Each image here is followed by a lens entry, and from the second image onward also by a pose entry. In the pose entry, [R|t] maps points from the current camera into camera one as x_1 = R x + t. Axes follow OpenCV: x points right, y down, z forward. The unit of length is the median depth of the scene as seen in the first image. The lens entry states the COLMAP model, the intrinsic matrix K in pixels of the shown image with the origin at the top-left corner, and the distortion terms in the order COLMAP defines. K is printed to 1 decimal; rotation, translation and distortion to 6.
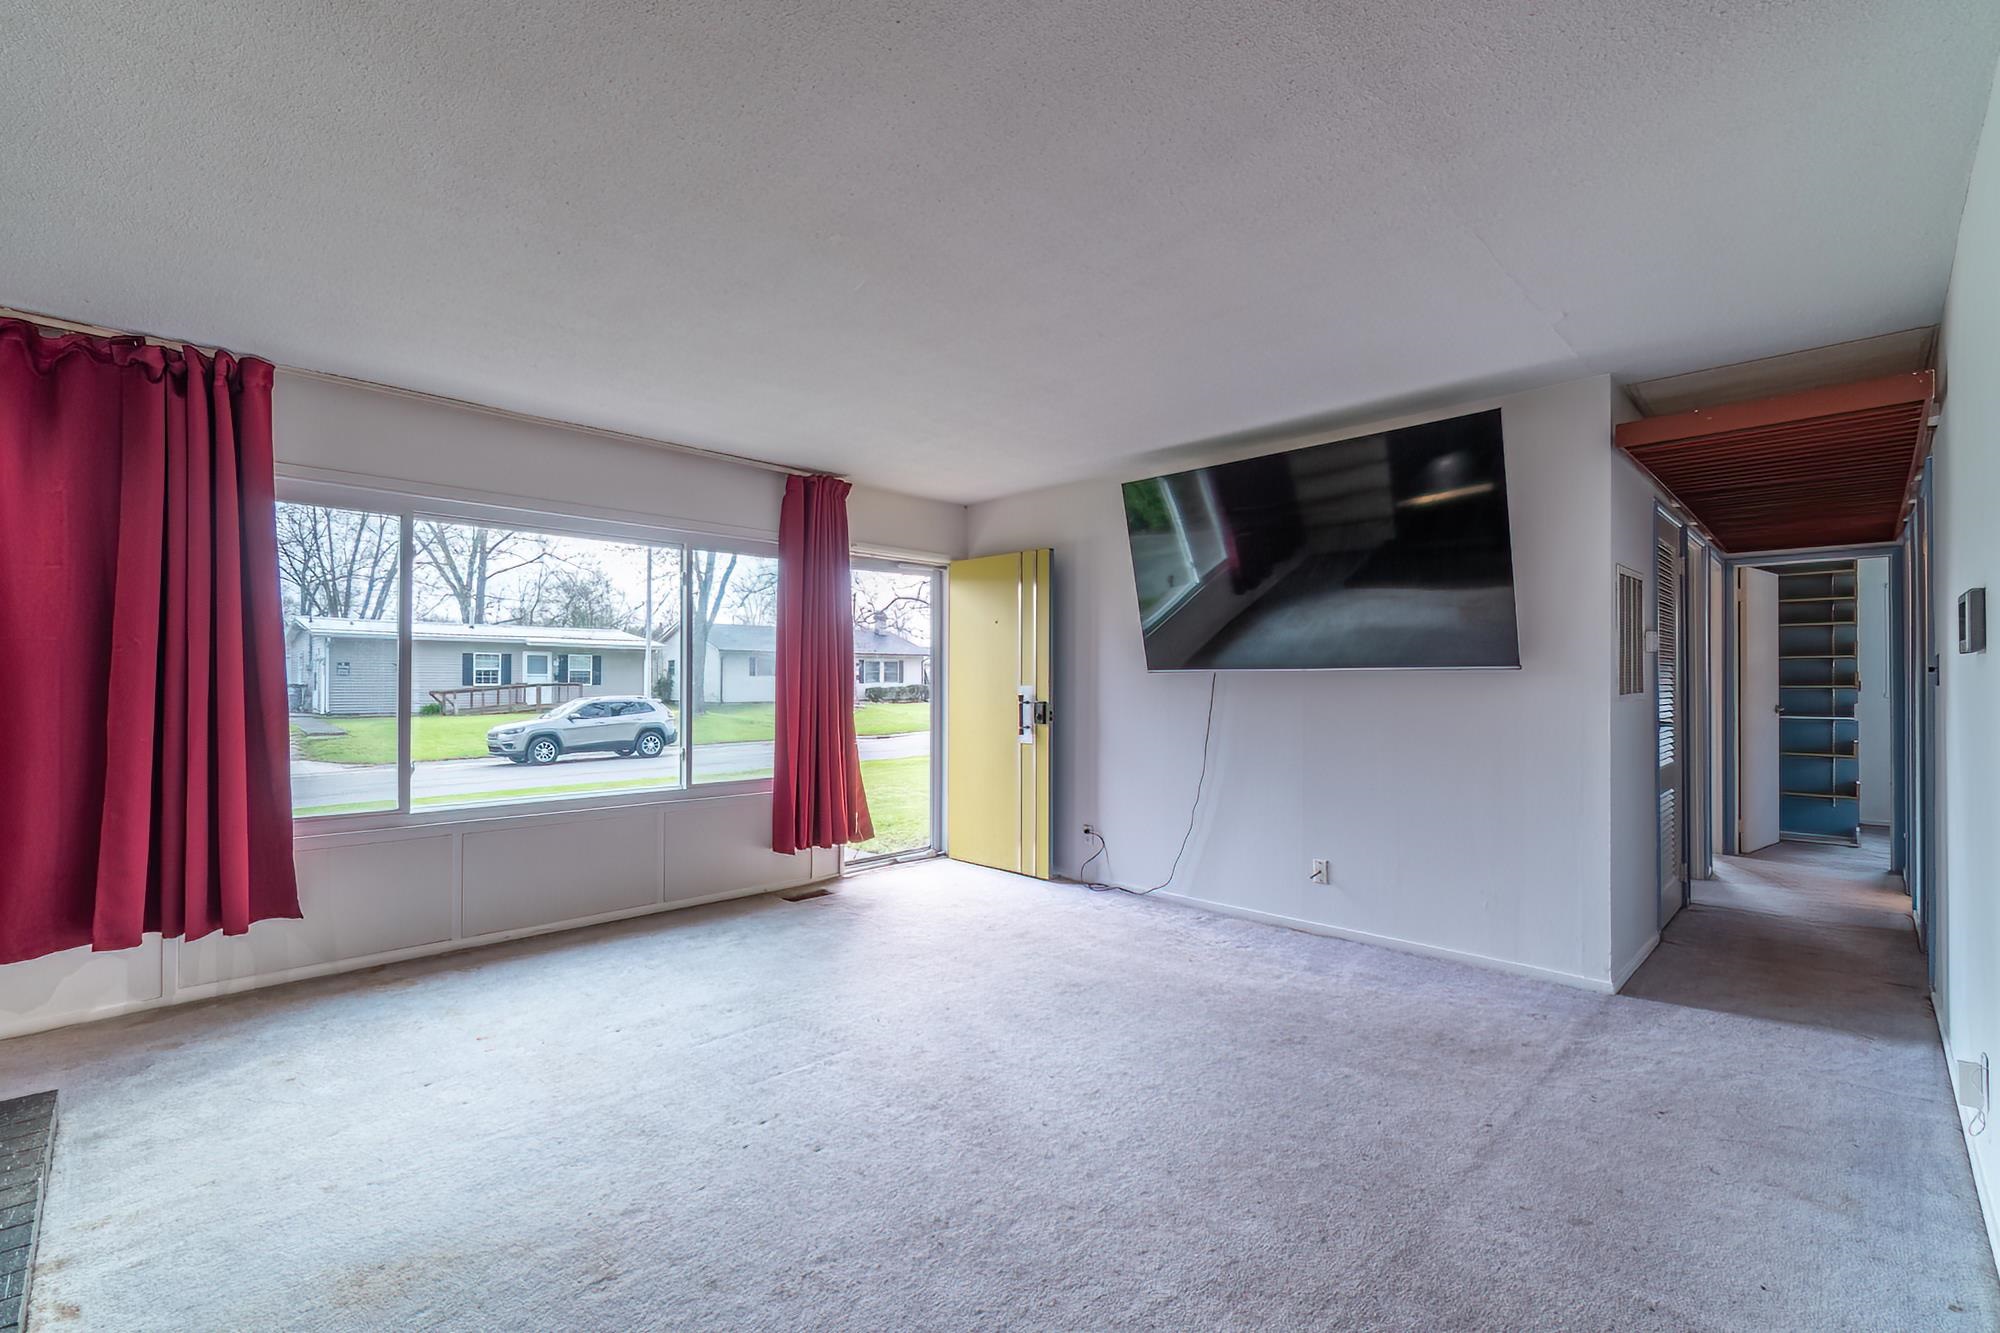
lens RADIAL K [[879.6, 0, 1008.3], [0, 879.6, 673.6], [0, 0, 1]] dist [-0.009702, 0.001740]
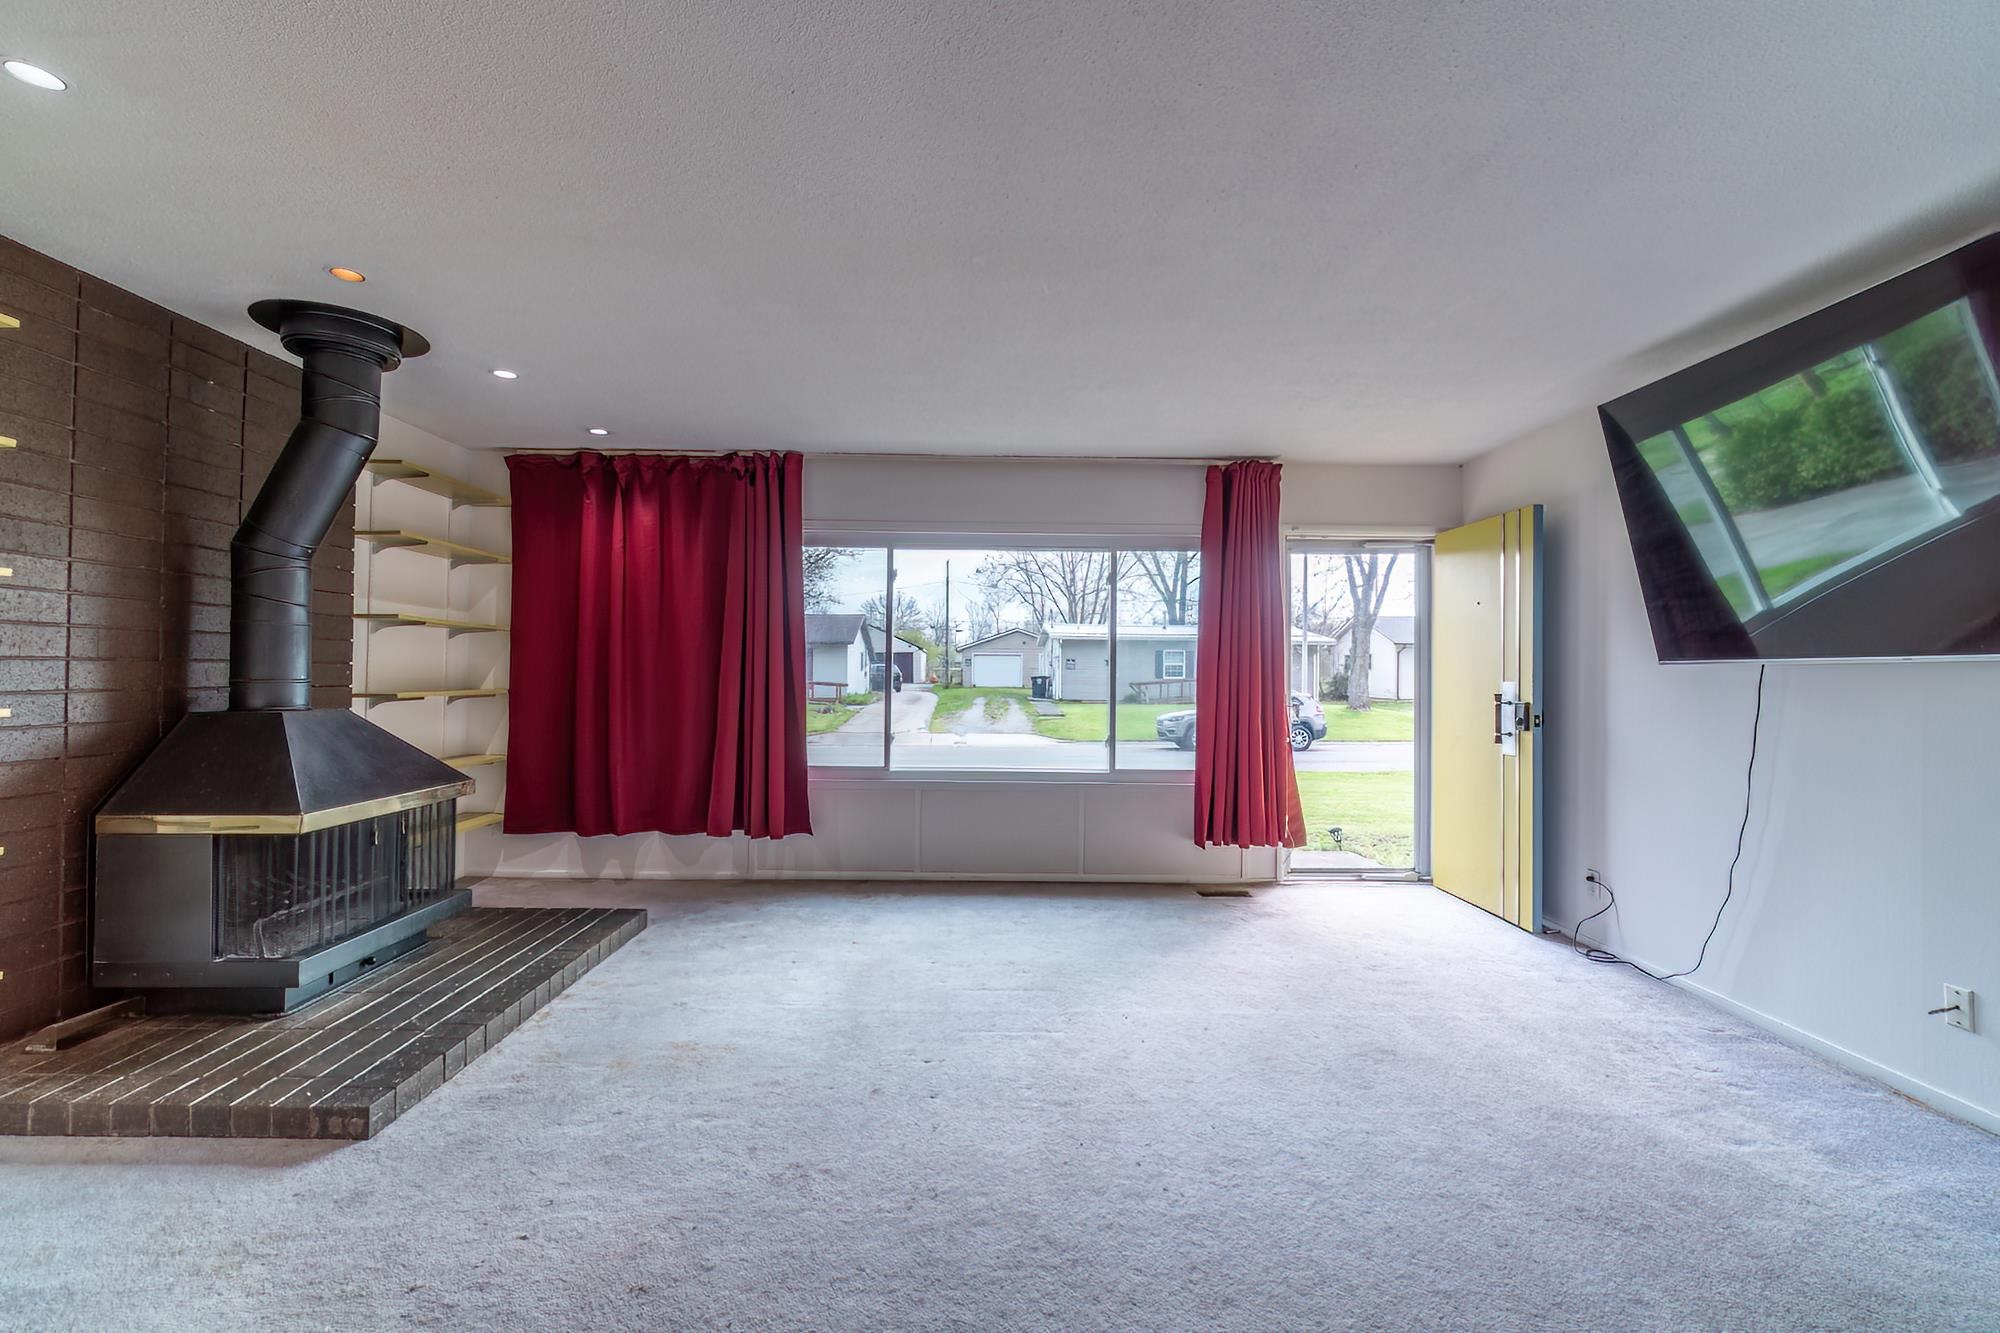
lens RADIAL K [[879.6, 0, 984.5], [0, 879.6, 664.6], [0, 0, 1]] dist [-0.009702, 0.001740]
pose [[0.703171, -0.001345, -0.711020, 0.277074], [-0.002100, 0.999990, -0.003969, 0.002780], [0.711018, 0.004284, 0.703161, 0.123160]]
